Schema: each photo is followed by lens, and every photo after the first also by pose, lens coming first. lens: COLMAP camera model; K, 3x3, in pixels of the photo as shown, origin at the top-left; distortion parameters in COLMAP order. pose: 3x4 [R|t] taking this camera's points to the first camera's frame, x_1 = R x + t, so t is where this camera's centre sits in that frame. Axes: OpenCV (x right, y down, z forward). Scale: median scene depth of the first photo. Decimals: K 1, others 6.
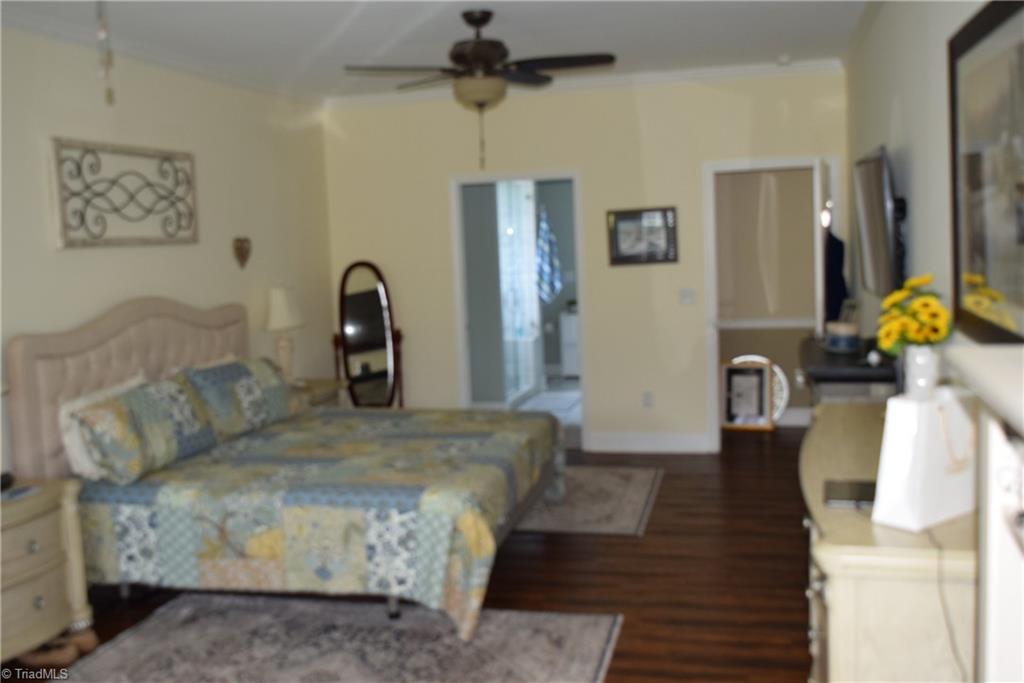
lens RADIAL K [[1016.3, 0, 512.0], [0, 1016.3, 341.5], [0, 0, 1]] dist [-0.004197, -0.006484]
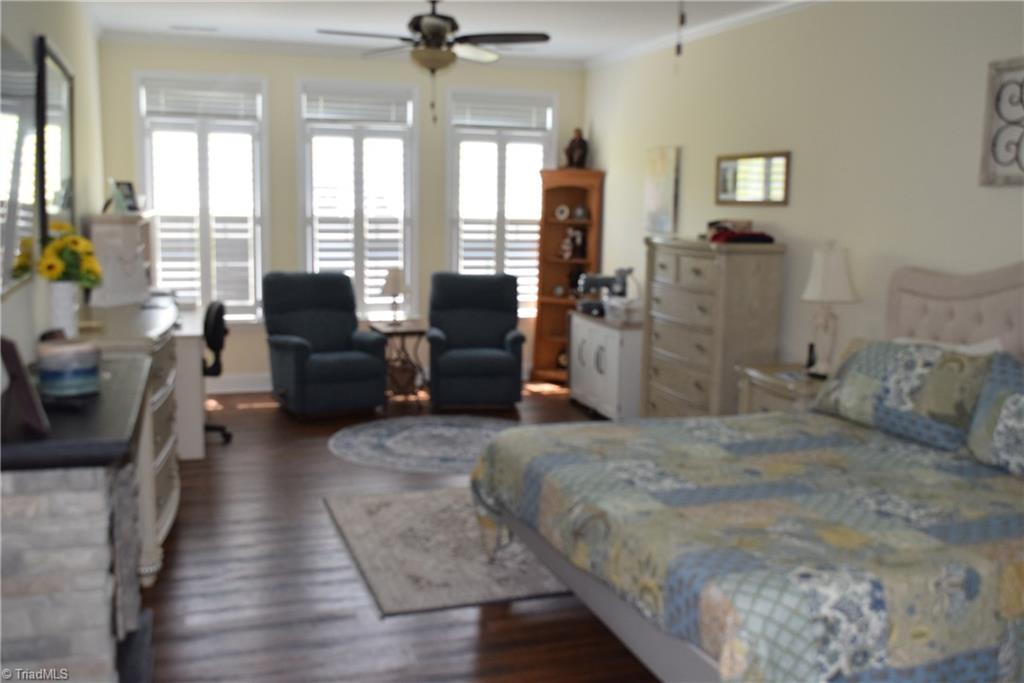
lens RADIAL K [[1016.3, 0, 512.0], [0, 1016.3, 341.5], [0, 0, 1]] dist [-0.004197, -0.006484]
pose [[-0.851529, 0.095497, -0.515537, 0.307041], [-0.036388, 0.970138, 0.239810, -0.123218], [0.523043, 0.222965, -0.822625, 1.205829]]
